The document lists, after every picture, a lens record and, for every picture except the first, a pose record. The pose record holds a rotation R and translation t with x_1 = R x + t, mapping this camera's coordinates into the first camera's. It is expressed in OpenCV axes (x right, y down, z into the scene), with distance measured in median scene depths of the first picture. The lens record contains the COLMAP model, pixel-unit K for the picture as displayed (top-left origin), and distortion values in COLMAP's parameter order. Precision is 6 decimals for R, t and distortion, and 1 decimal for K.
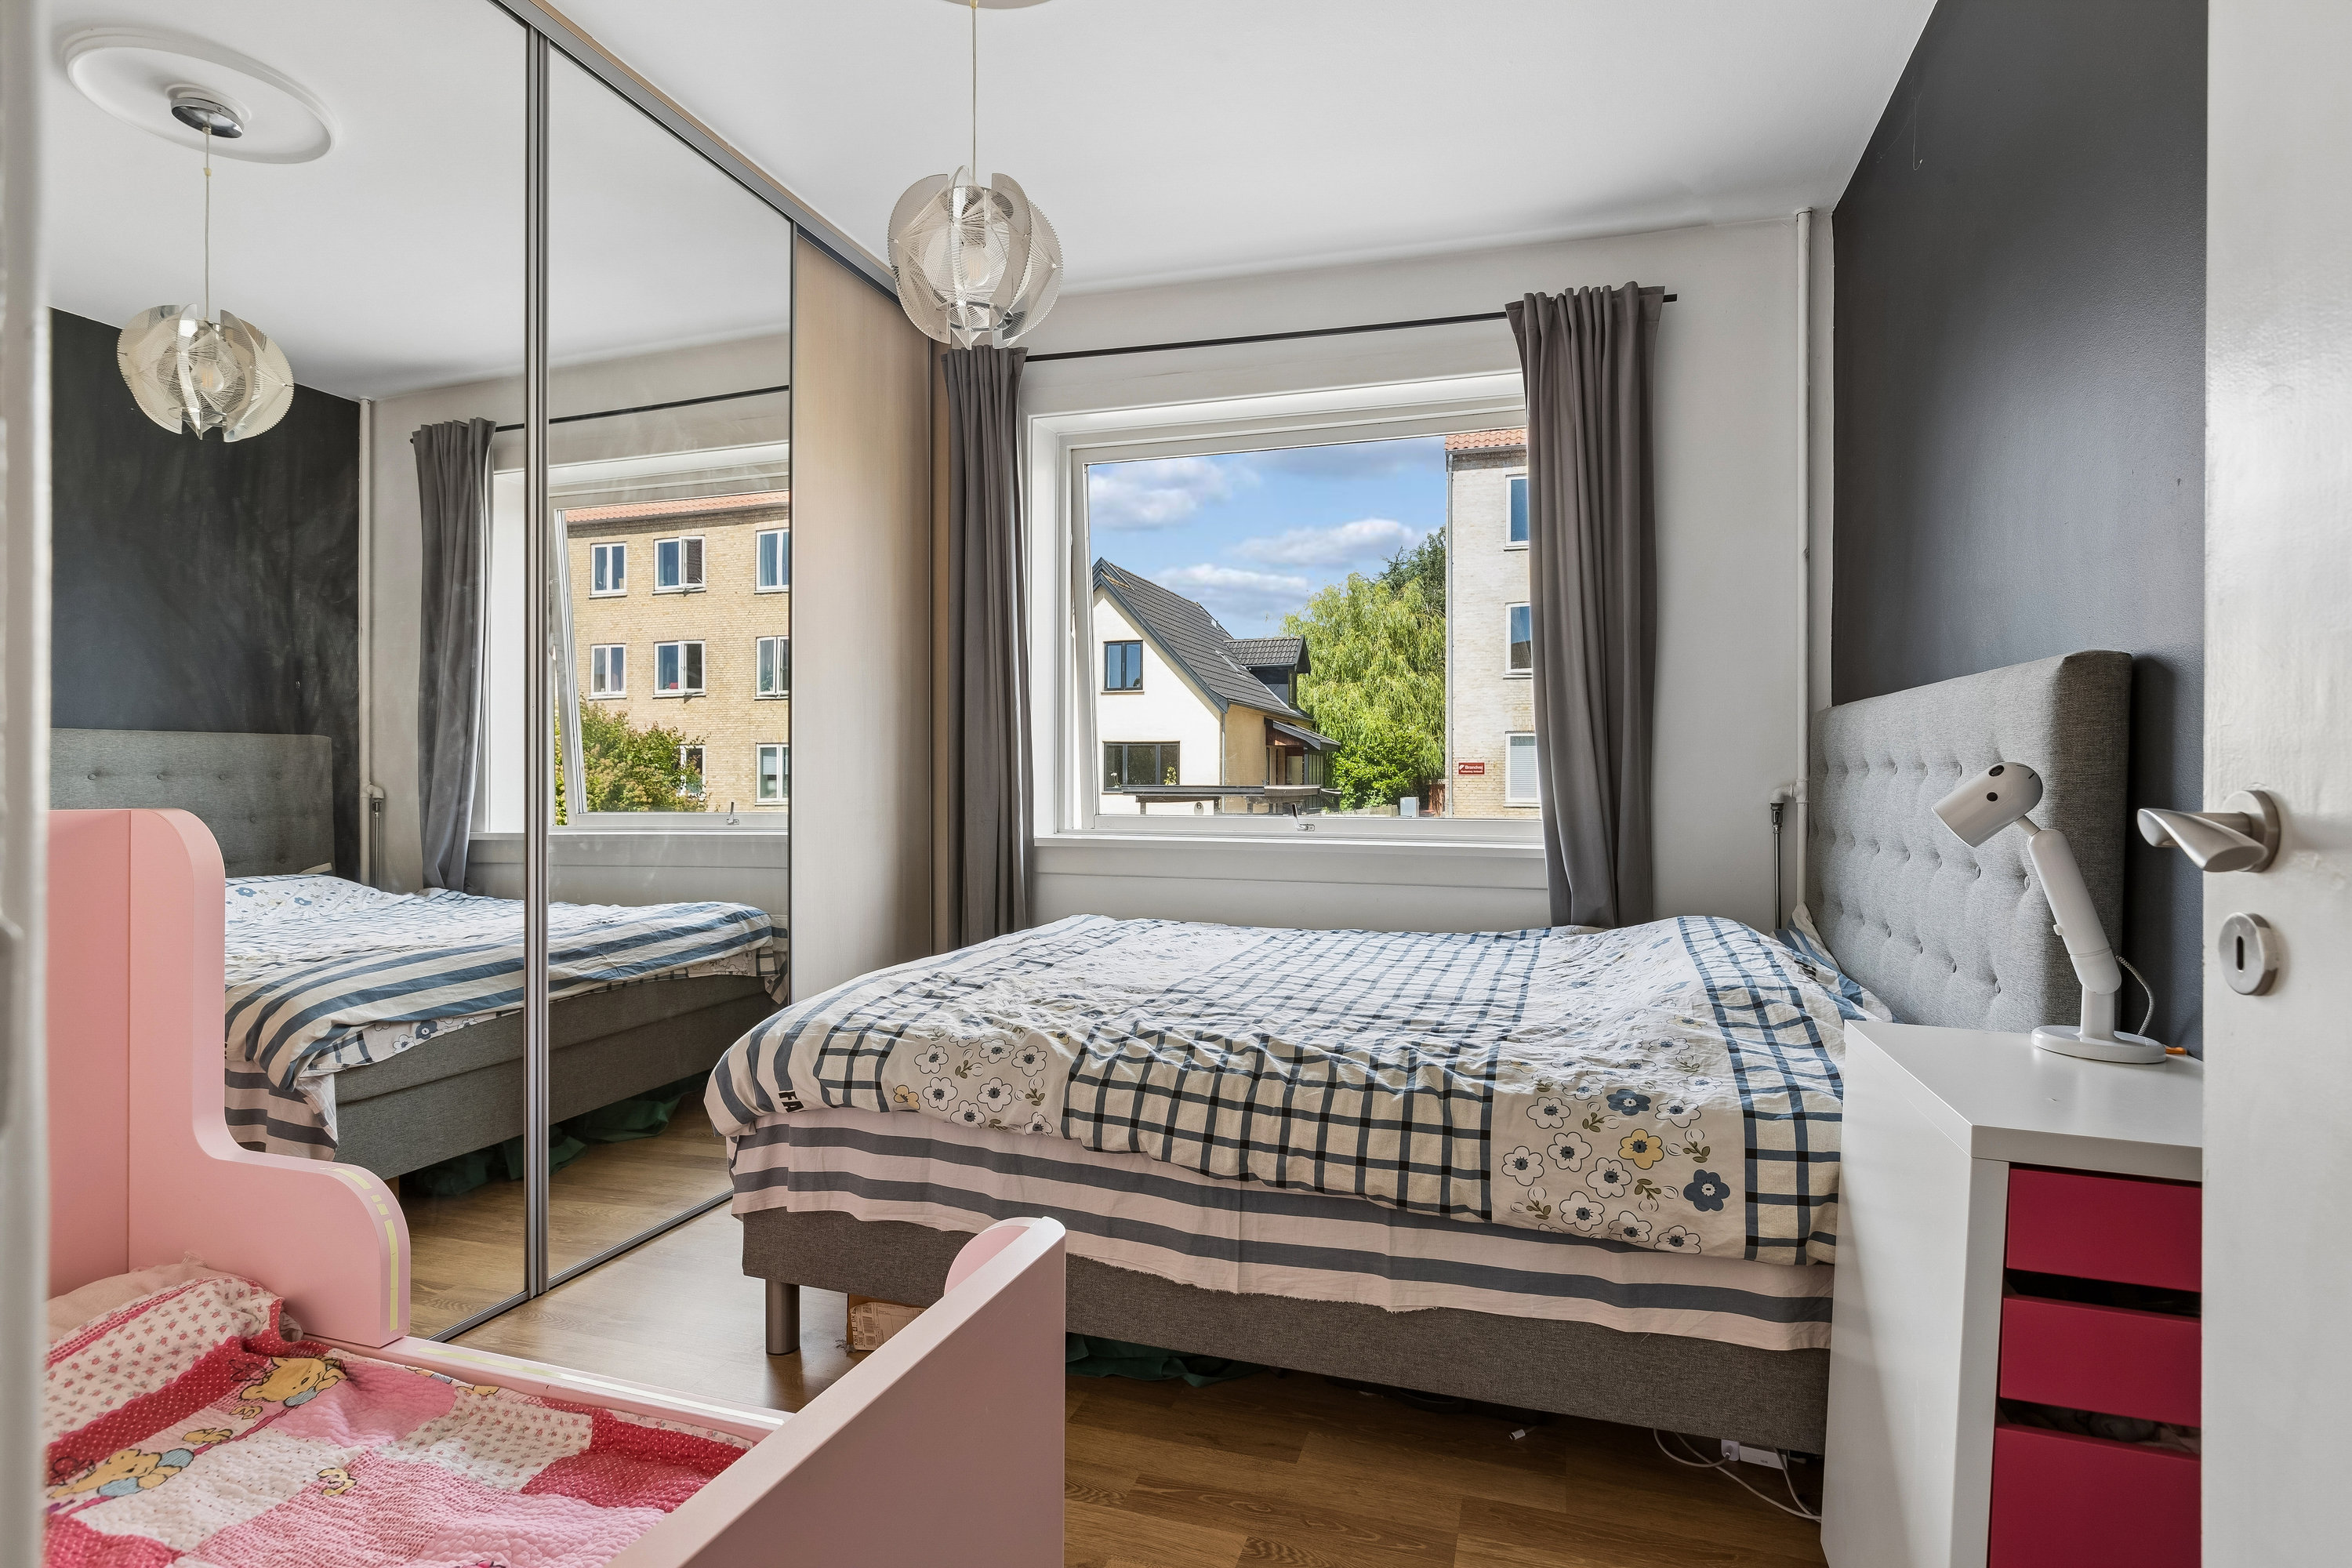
lens RADIAL K [[1182.8, 0, 1176.0], [0, 1182.8, 784.0], [0, 0, 1]] dist [0.004389, 0.000054]
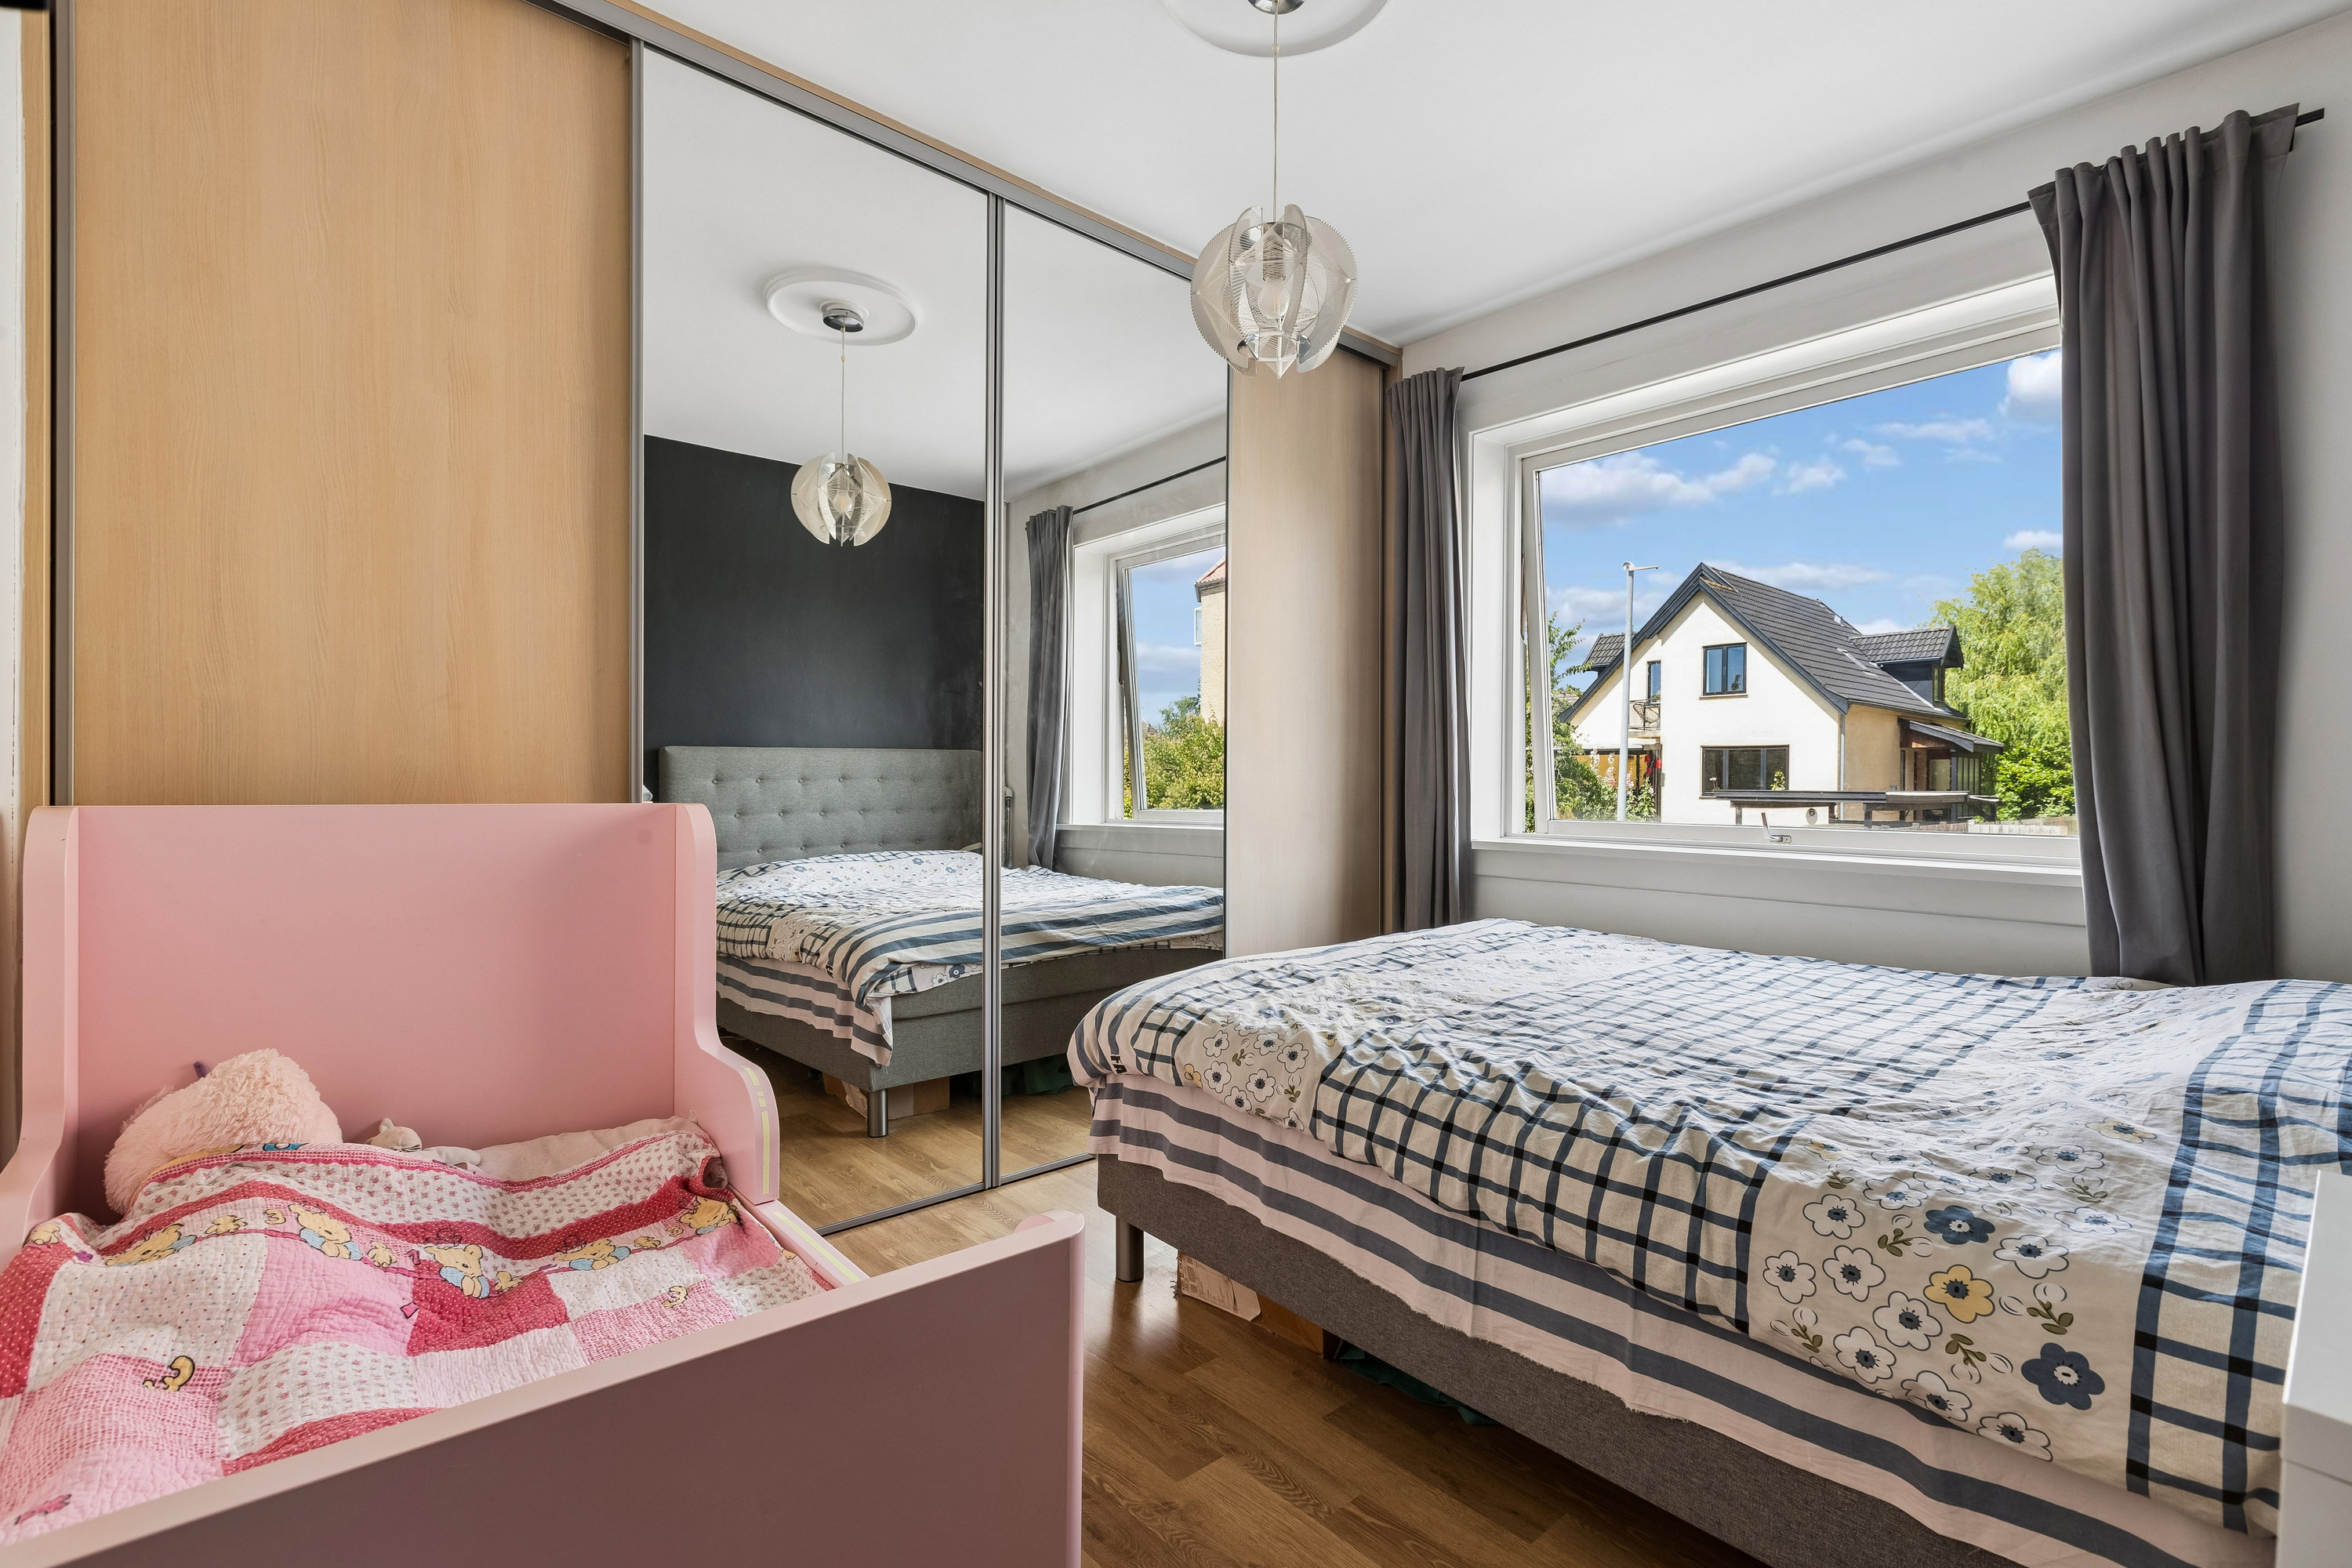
lens RADIAL K [[1051.1, 0, 1176.9], [0, 1051.1, 790.4], [0, 0, 1]] dist [0.005993, -0.000903]
pose [[0.860066, 0.006617, -0.510139, 0.247002], [-0.005154, 0.999978, 0.004282, -0.002406], [0.510156, -0.001053, 0.860081, 0.153772]]
